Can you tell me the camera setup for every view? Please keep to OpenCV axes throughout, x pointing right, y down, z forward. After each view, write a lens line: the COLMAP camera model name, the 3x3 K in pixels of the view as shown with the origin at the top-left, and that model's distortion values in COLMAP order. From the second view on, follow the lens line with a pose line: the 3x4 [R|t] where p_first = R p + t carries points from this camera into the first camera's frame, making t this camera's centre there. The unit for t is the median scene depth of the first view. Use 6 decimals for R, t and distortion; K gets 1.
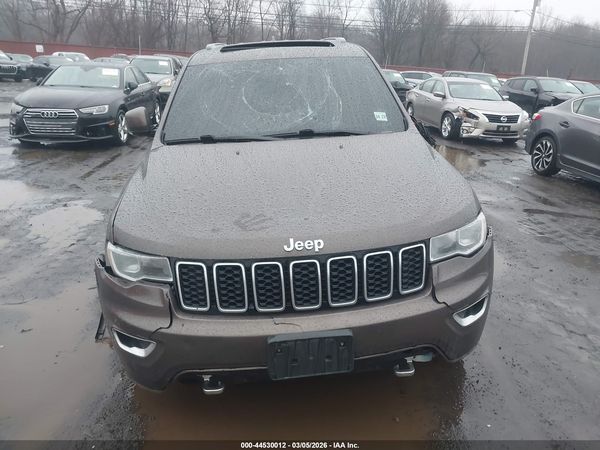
lens RADIAL K [[490.5, 0, 304.3], [0, 490.5, 226.8], [0, 0, 1]] dist [0.028344, -0.027501]
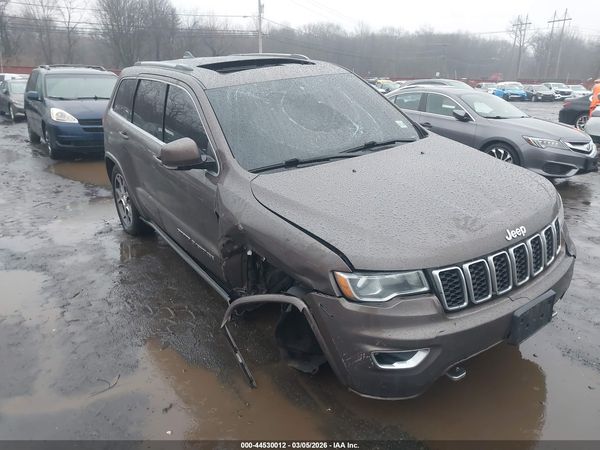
lens RADIAL K [[490.5, 0, 307.0], [0, 490.5, 228.1], [0, 0, 1]] dist [0.028344, -0.027501]
pose [[0.853455, -0.192209, 0.484427, -0.653547], [0.192472, 0.980040, 0.049763, -0.085893], [-0.484323, 0.050768, 0.873415, 0.106387]]
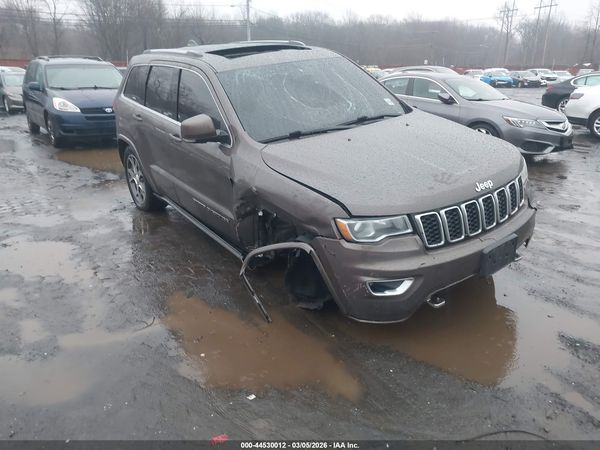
lens RADIAL K [[490.5, 0, 314.3], [0, 490.5, 232.3], [0, 0, 1]] dist [0.028344, -0.027501]
pose [[0.833370, -0.225907, 0.504440, -0.763115], [0.214263, 0.973335, 0.081918, -0.035842], [-0.509495, 0.039815, 0.859552, -0.015474]]
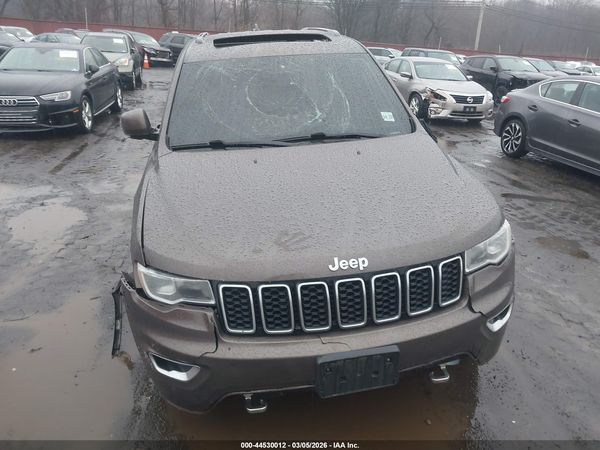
lens RADIAL K [[490.5, 0, 304.1], [0, 490.5, 228.5], [0, 0, 1]] dist [0.028344, -0.027501]
pose [[0.995653, -0.032245, 0.087379, -0.109847], [0.027590, 0.998161, 0.053967, -0.057032], [-0.088959, -0.051322, 0.994712, 0.009947]]
